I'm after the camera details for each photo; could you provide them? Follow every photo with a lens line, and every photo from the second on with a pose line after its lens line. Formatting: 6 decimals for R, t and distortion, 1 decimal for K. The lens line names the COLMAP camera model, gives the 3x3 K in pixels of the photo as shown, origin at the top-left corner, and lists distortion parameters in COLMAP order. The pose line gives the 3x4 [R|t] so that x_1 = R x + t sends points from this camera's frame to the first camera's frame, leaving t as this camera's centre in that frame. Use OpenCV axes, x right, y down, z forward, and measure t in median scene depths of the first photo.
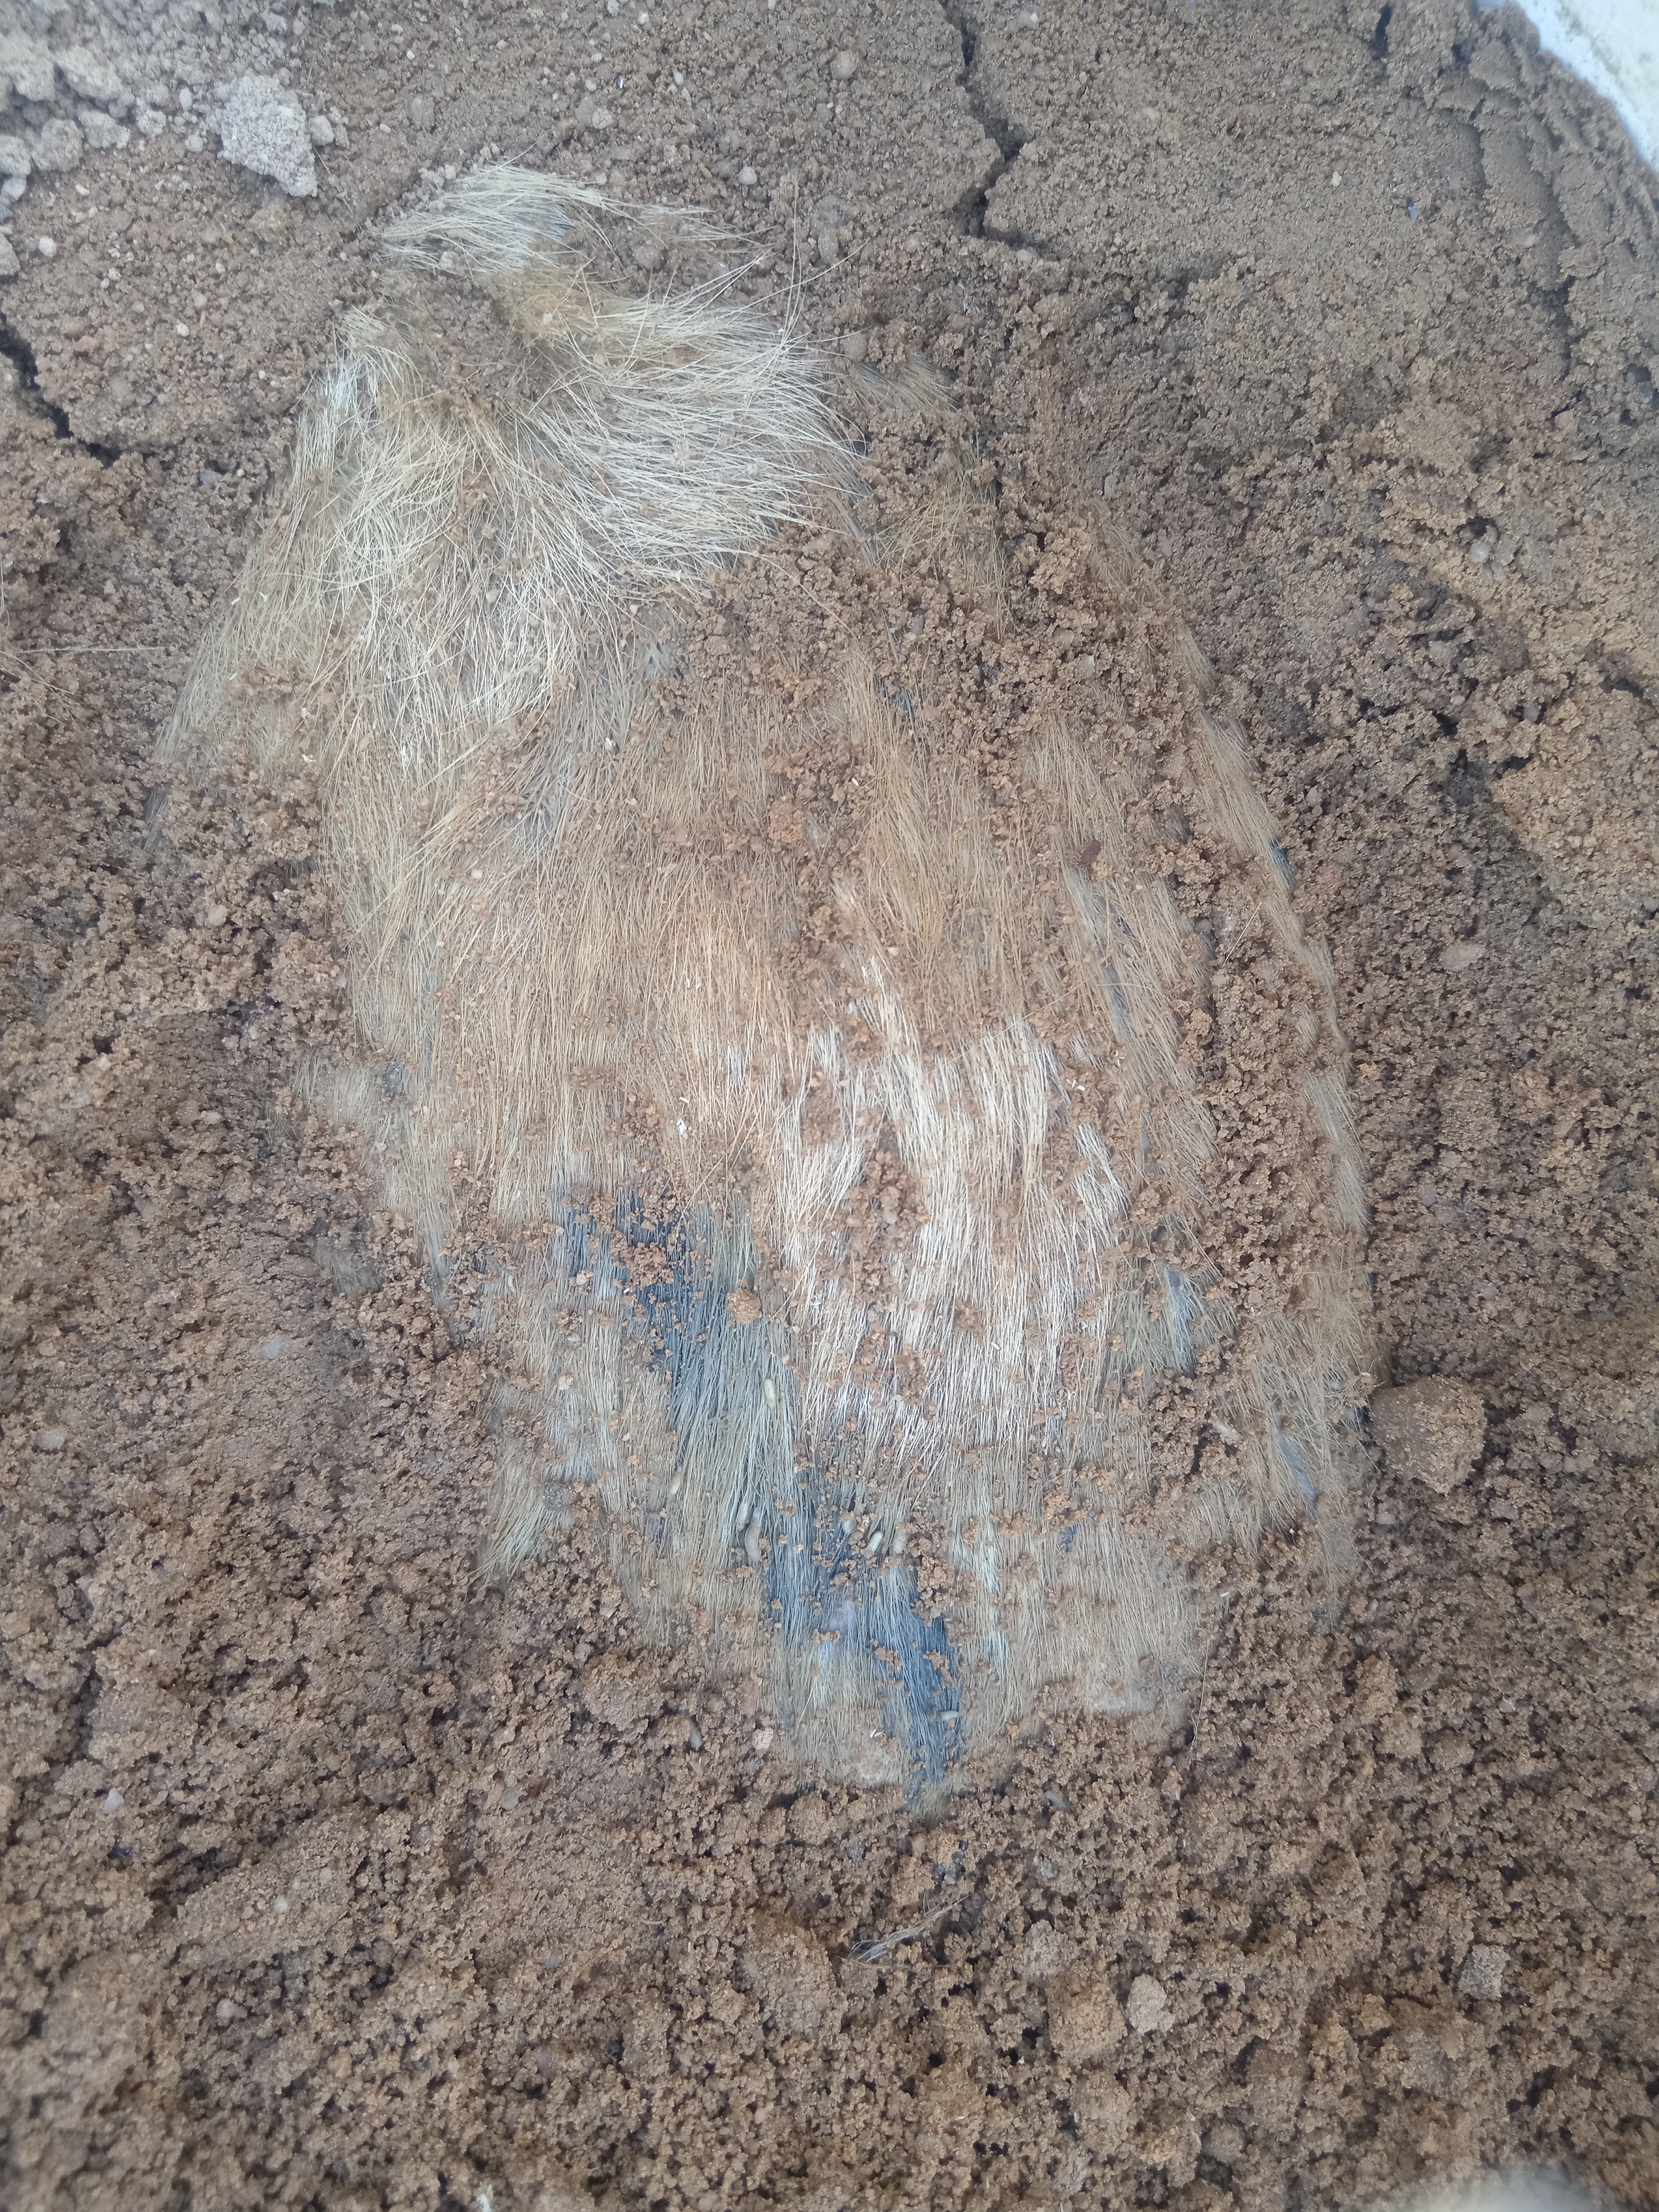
lens RADIAL K [[1728.0, 0, 798.3], [0, 1728.0, 1054.7], [0, 0, 1]] dist [0.004062, -0.007448]
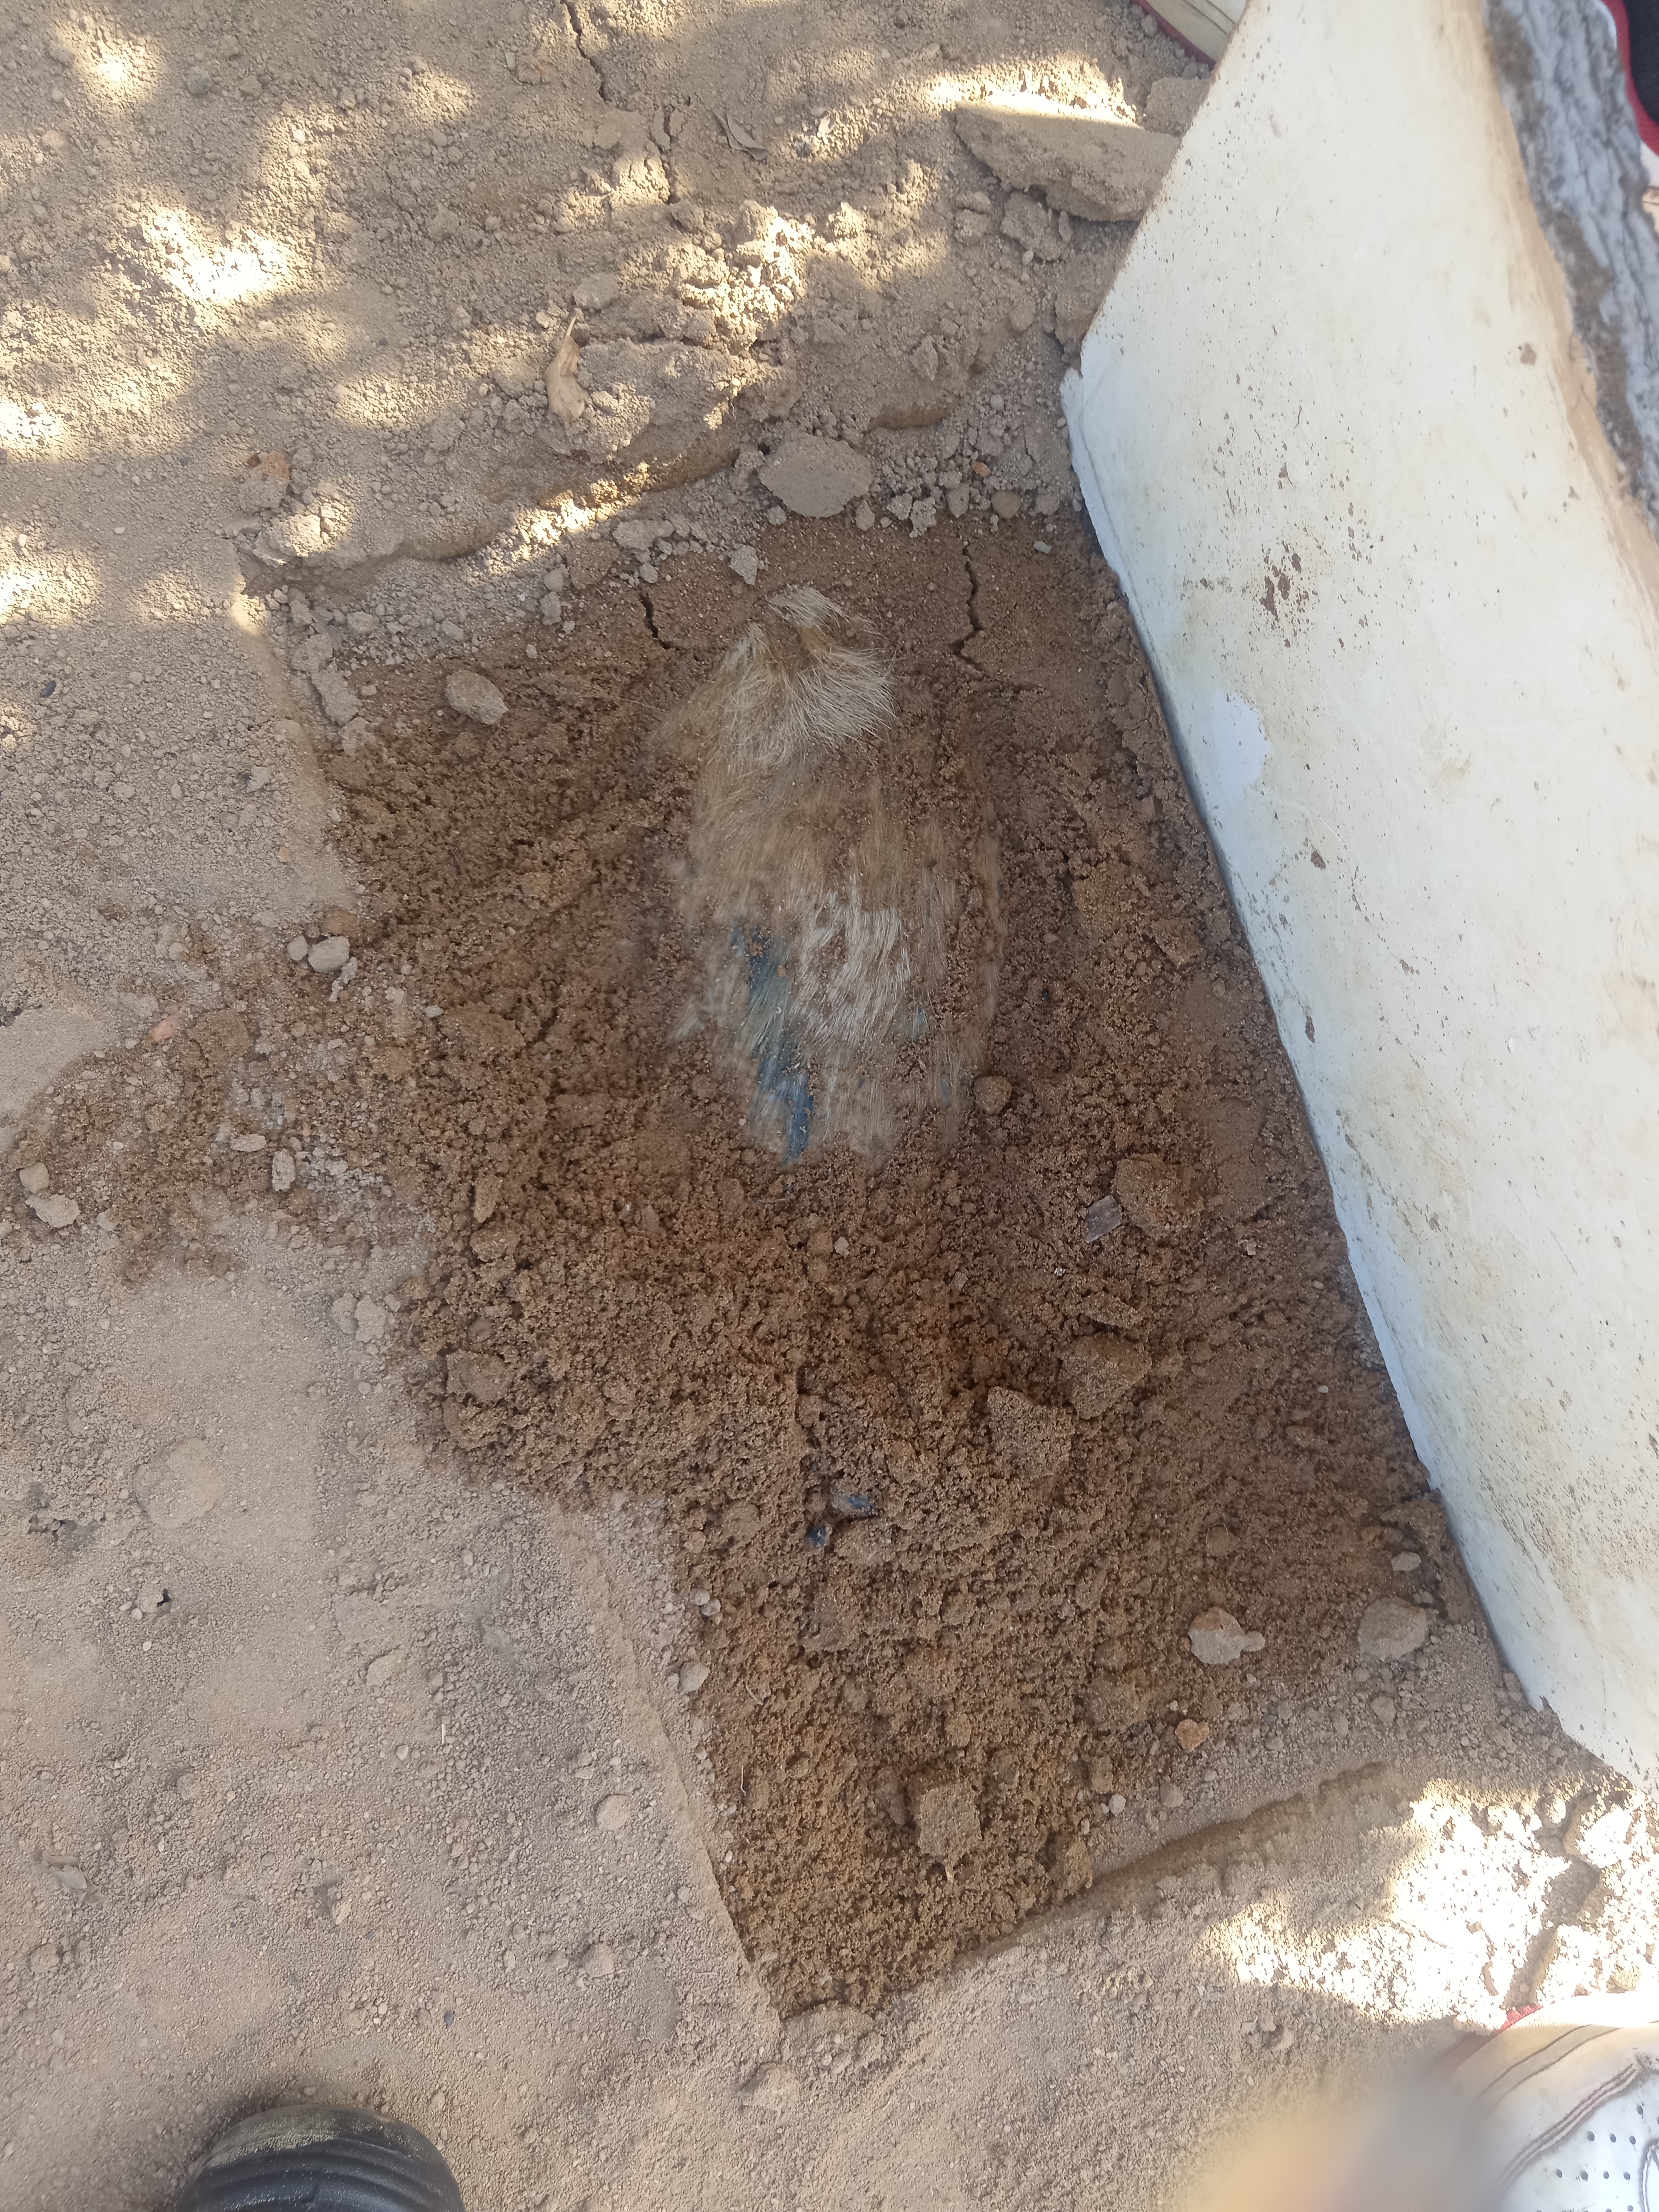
lens RADIAL K [[1728.0, 0, 826.1], [0, 1728.0, 1097.3], [0, 0, 1]] dist [0.004062, -0.007448]
pose [[0.956904, 0.286375, 0.048214, -0.039299], [-0.287014, 0.957903, 0.006750, 0.310264], [-0.044251, -0.020297, 0.998814, -2.033117]]
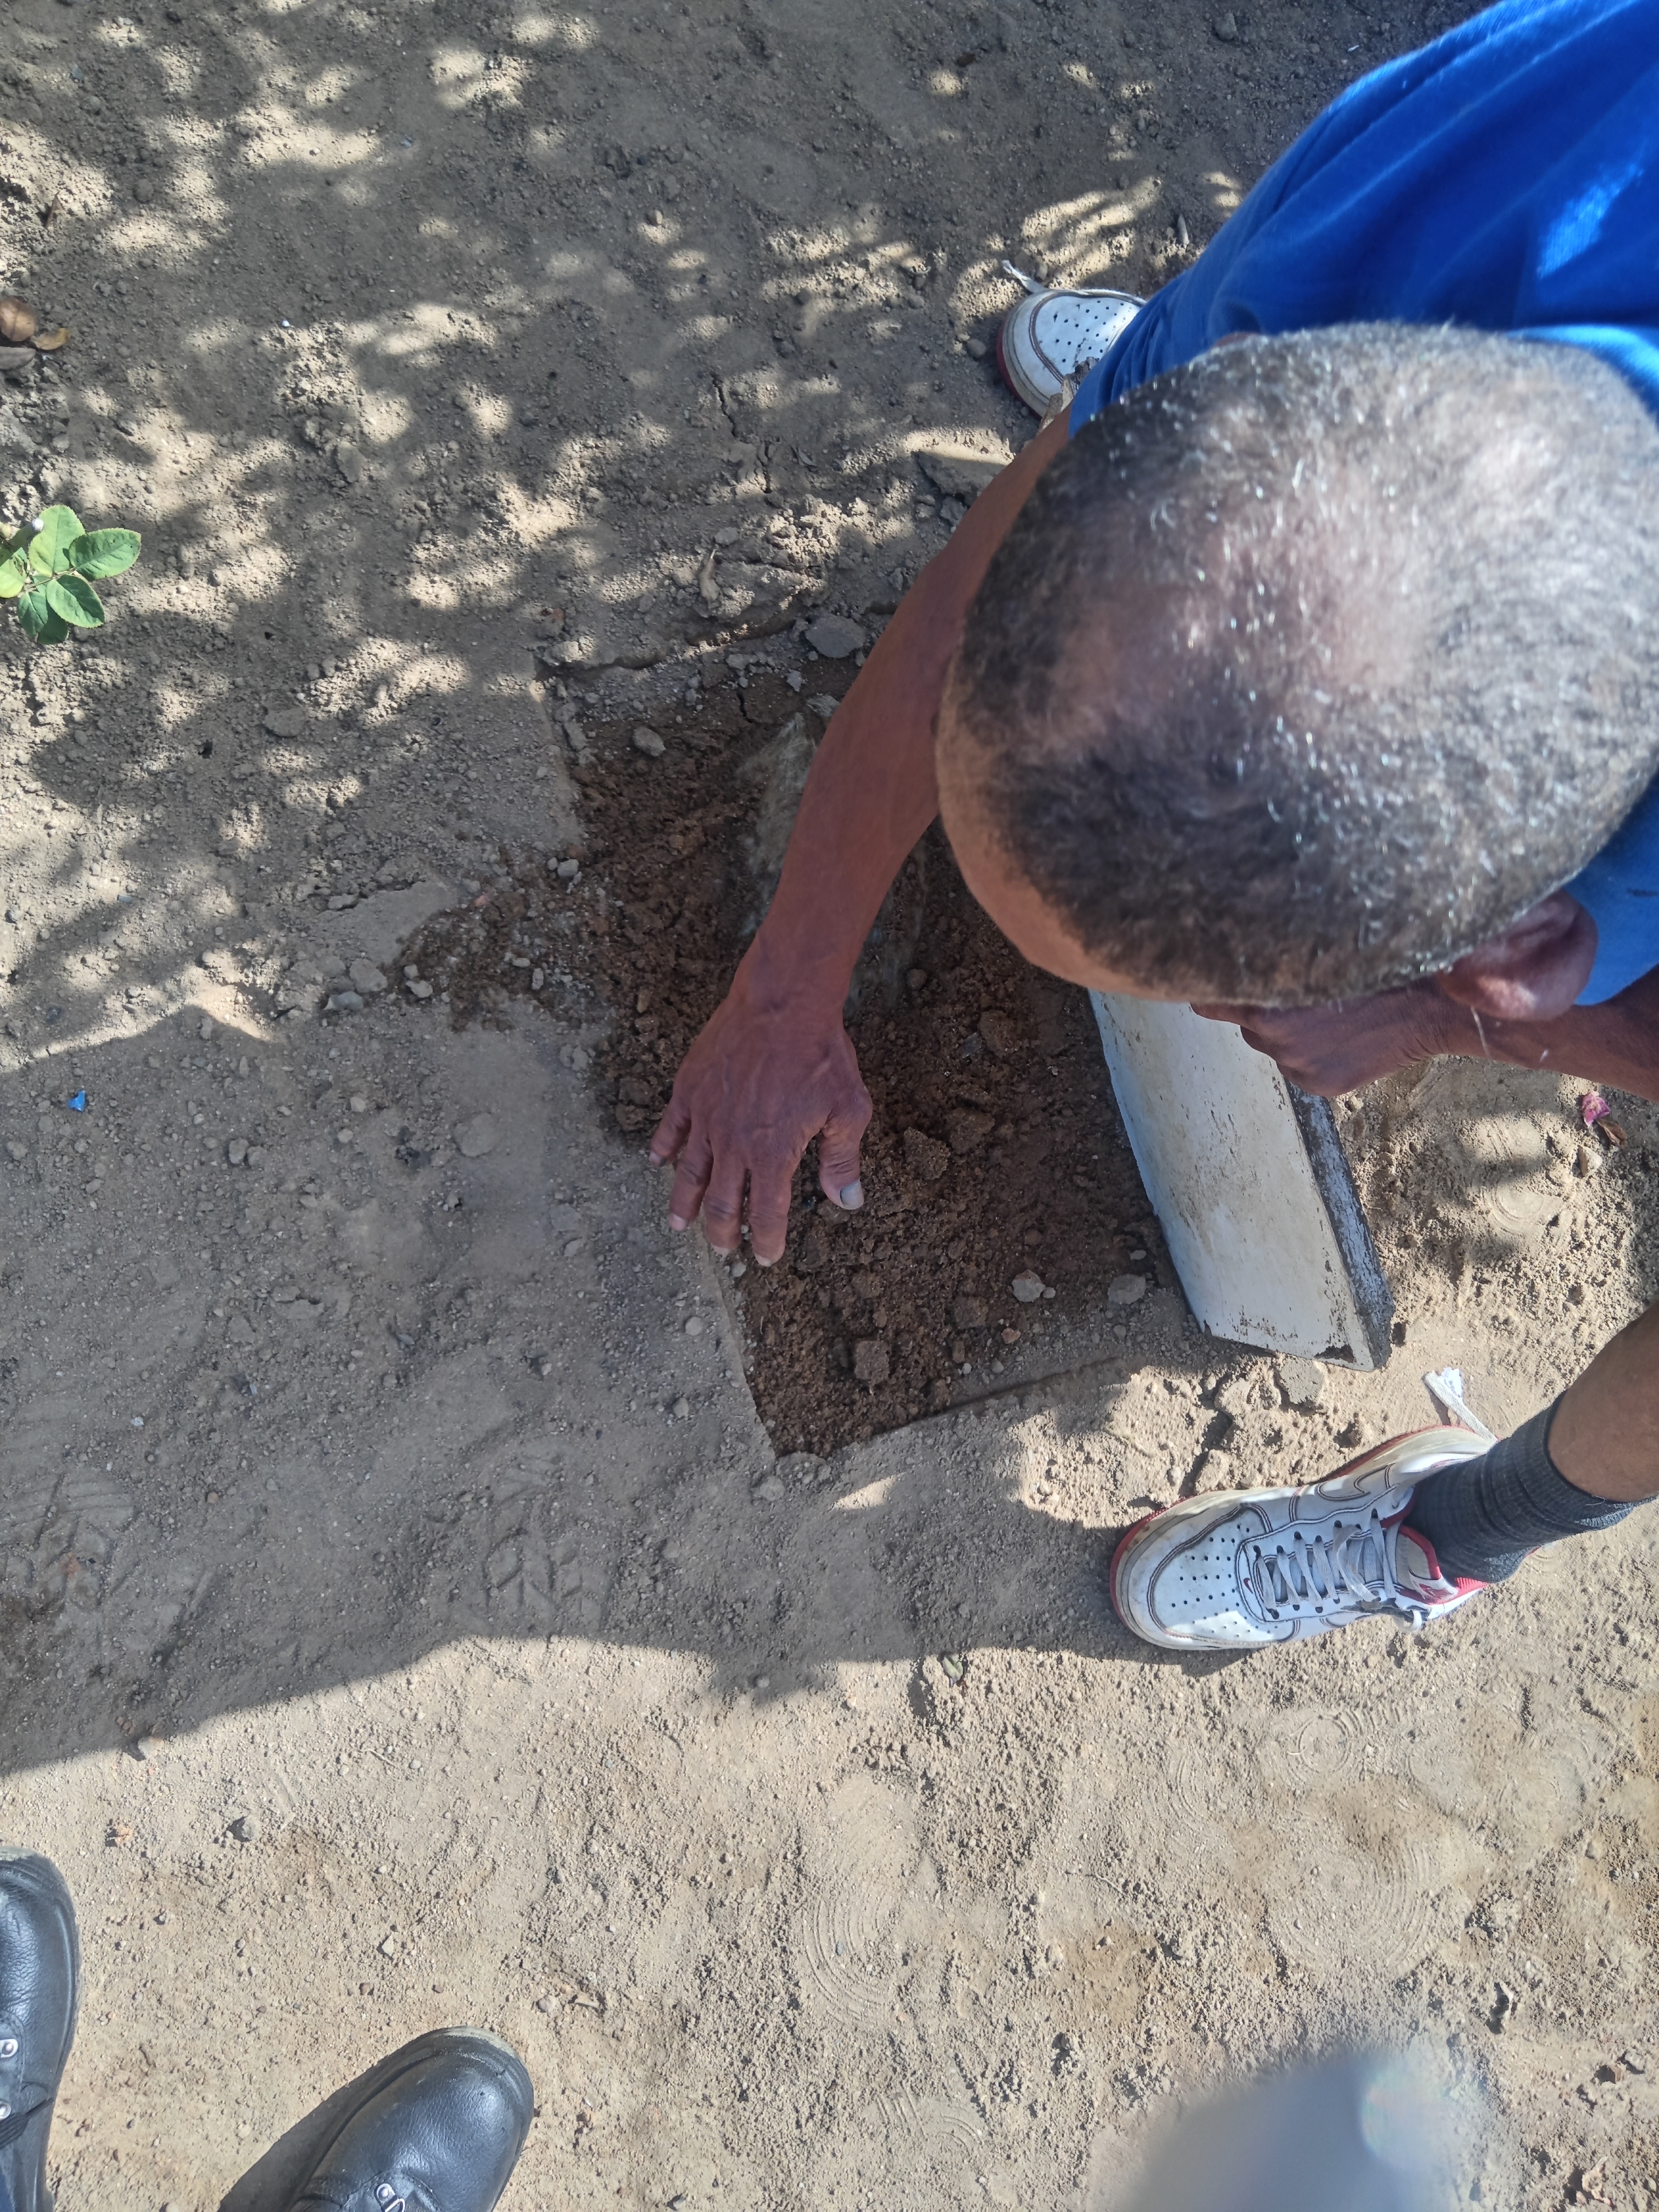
lens RADIAL K [[1728.0, 0, 827.8], [0, 1728.0, 1113.7], [0, 0, 1]] dist [0.004062, -0.007448]
pose [[0.940138, 0.337719, 0.045685, 0.021350], [-0.334153, 0.939832, -0.071119, 1.145257], [-0.066955, 0.051596, 0.996421, -4.462184]]
